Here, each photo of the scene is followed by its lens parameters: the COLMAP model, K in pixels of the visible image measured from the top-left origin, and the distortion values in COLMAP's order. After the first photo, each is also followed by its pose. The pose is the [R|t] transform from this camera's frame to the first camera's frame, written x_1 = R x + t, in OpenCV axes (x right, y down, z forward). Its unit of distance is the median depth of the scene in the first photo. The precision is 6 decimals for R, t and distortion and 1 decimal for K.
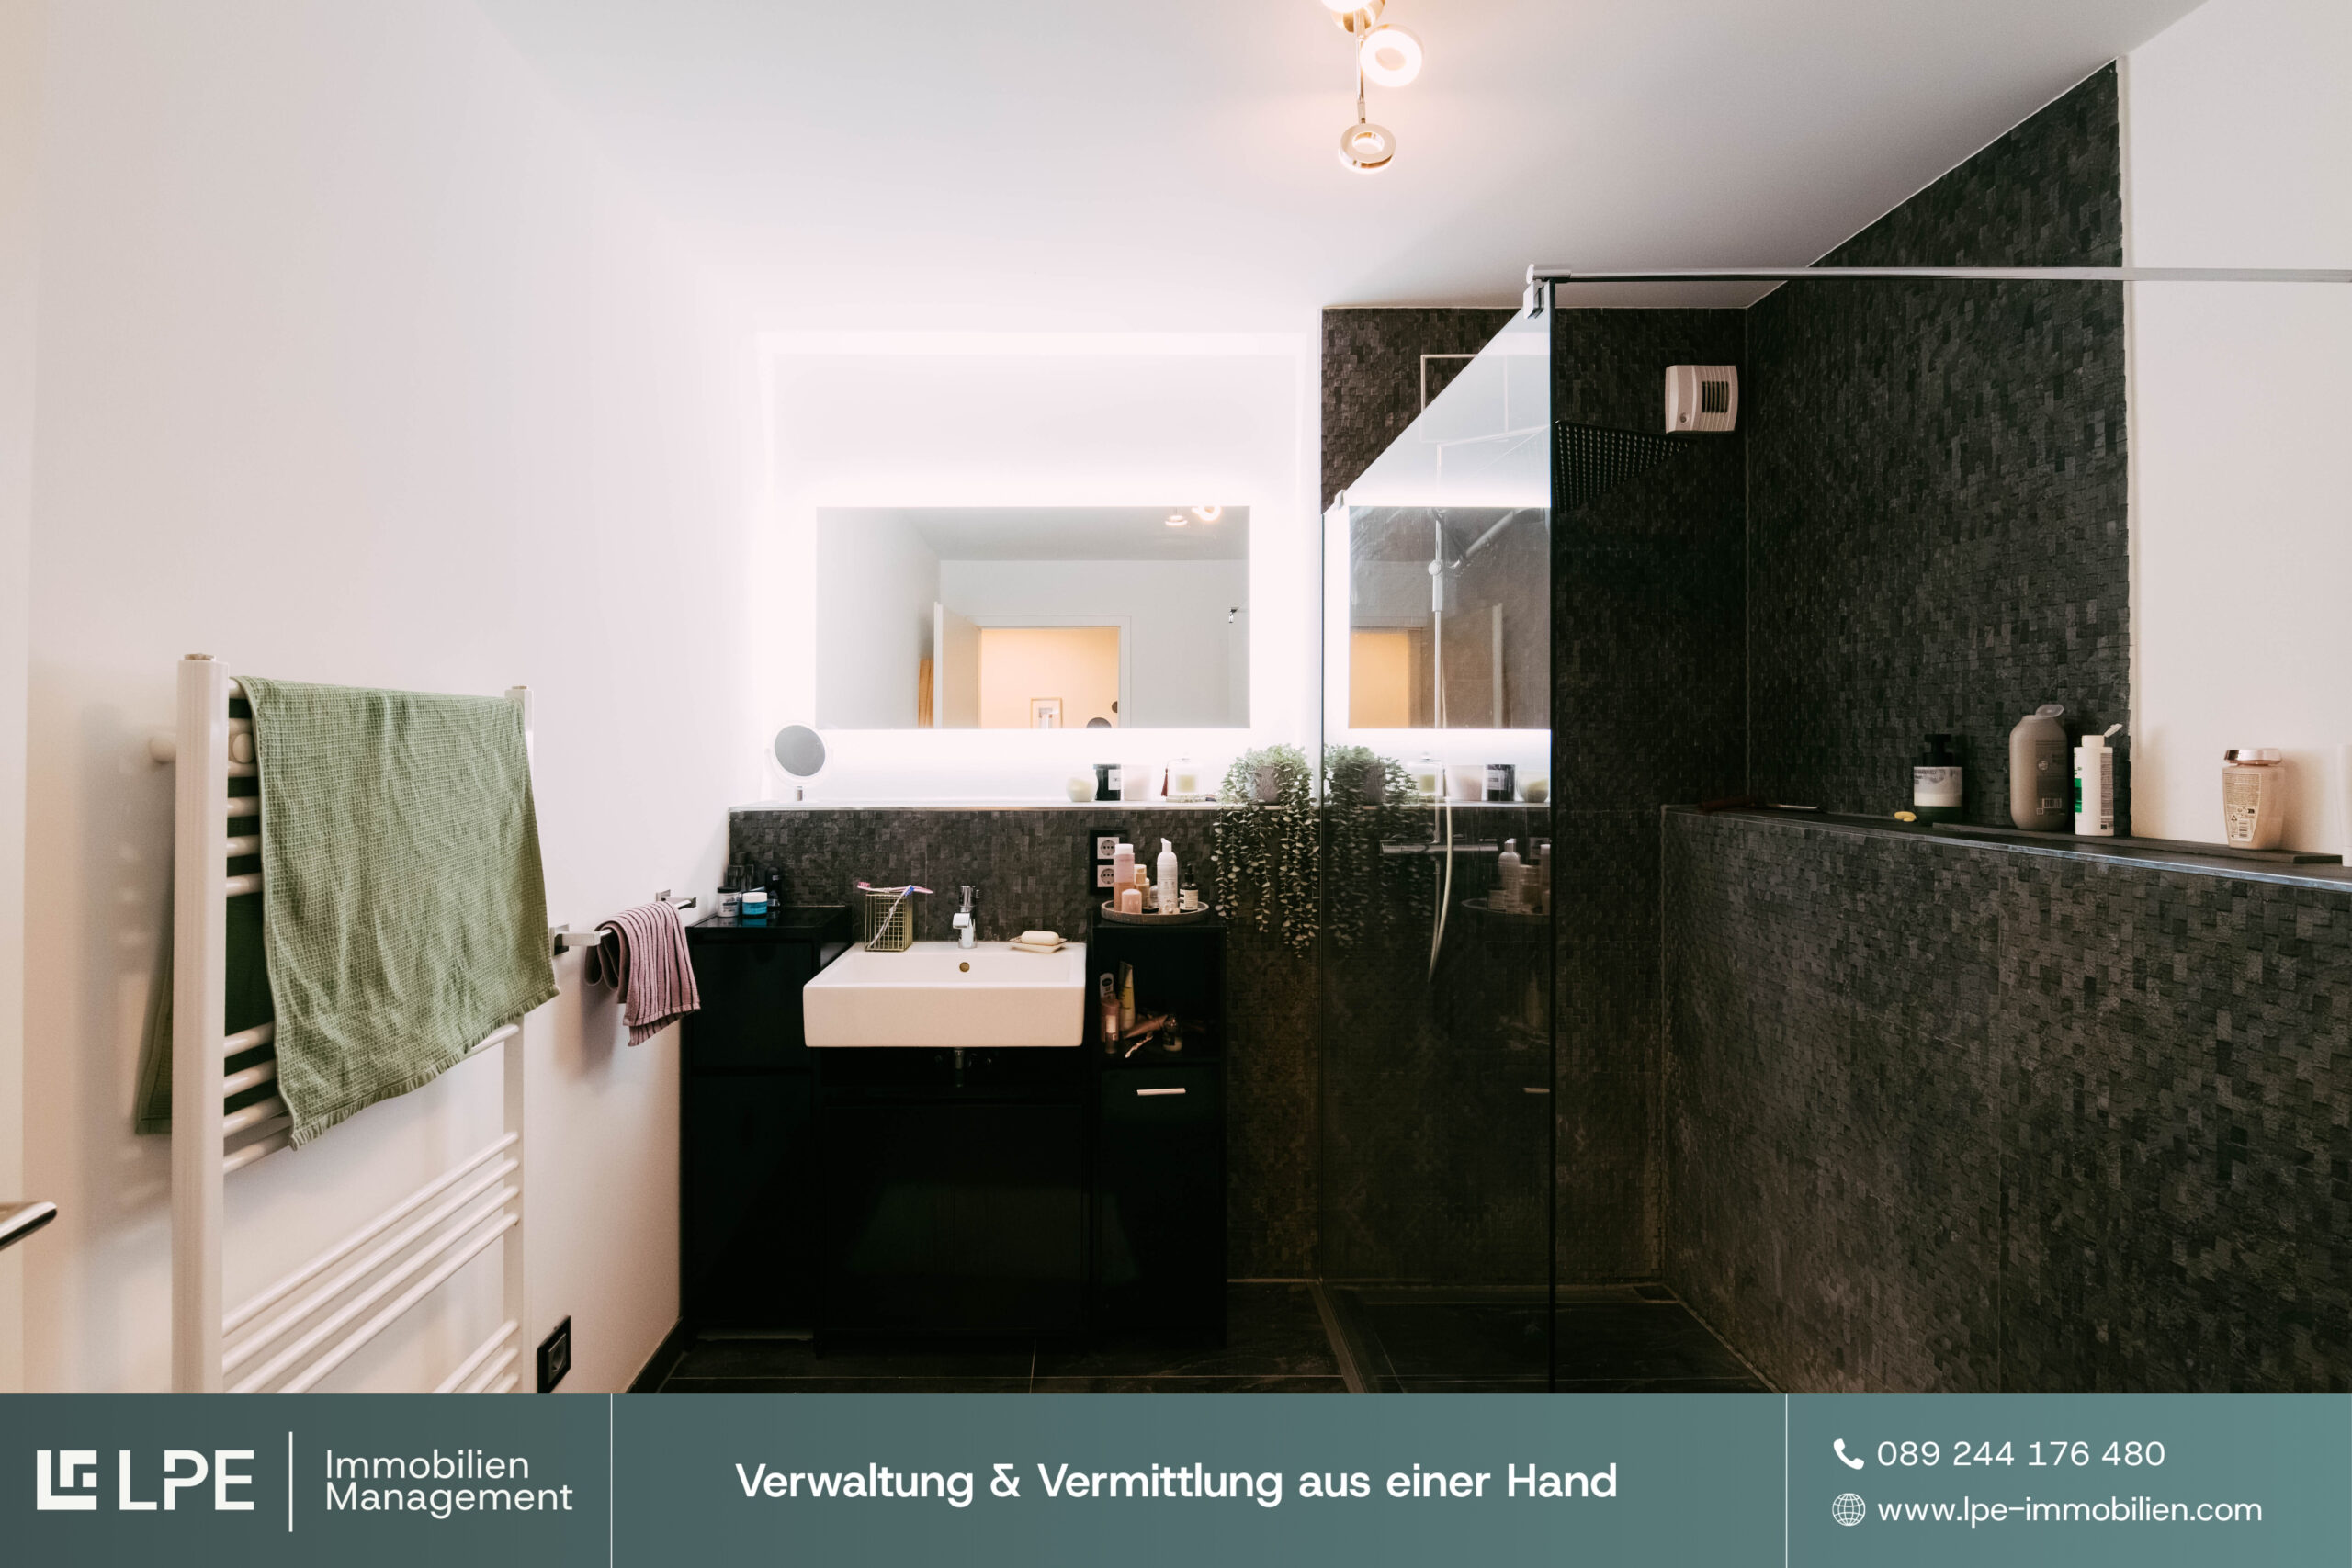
lens RADIAL K [[1019.6, 0, 1169.1], [0, 1019.6, 731.5], [0, 0, 1]] dist [-0.001638, -0.005289]
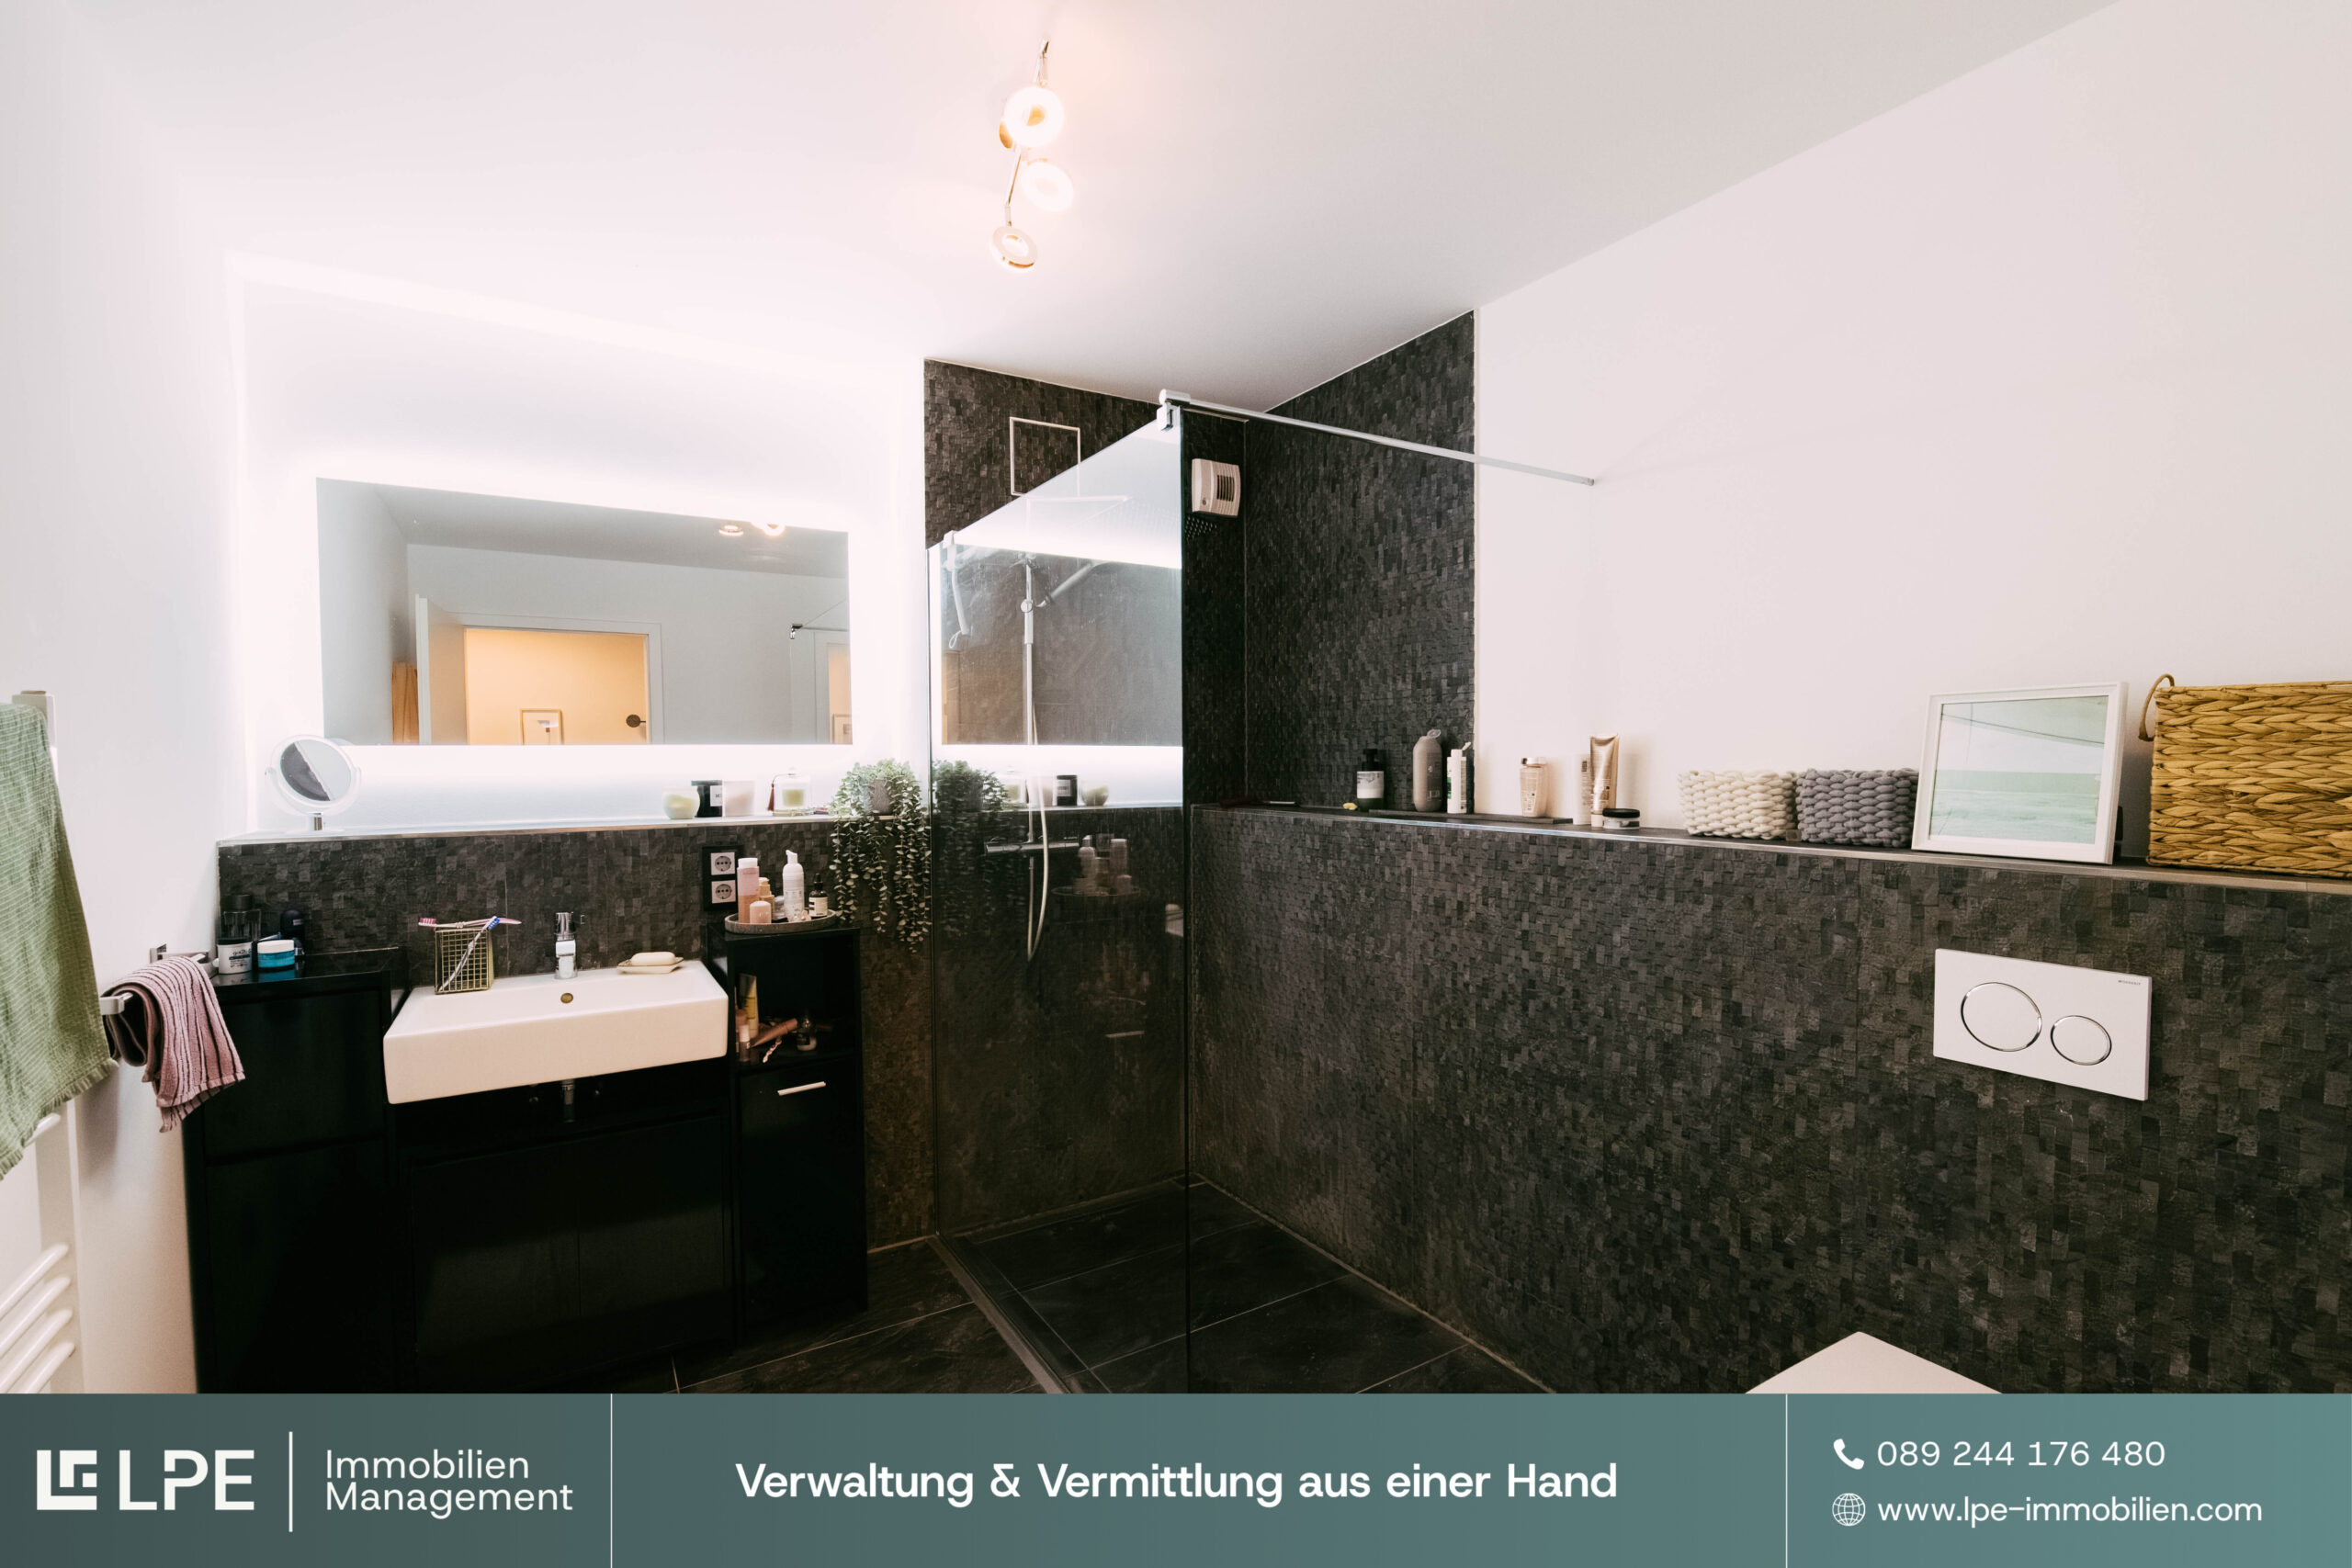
lens RADIAL K [[1036.4, 0, 1176.0], [0, 1036.4, 784.0], [0, 0, 1]] dist [-0.000953, -0.005923]
pose [[0.852917, -0.018969, 0.521702, -0.232977], [0.000581, 0.999374, 0.035387, 0.000222], [-0.522046, -0.029879, 0.852394, -0.109103]]
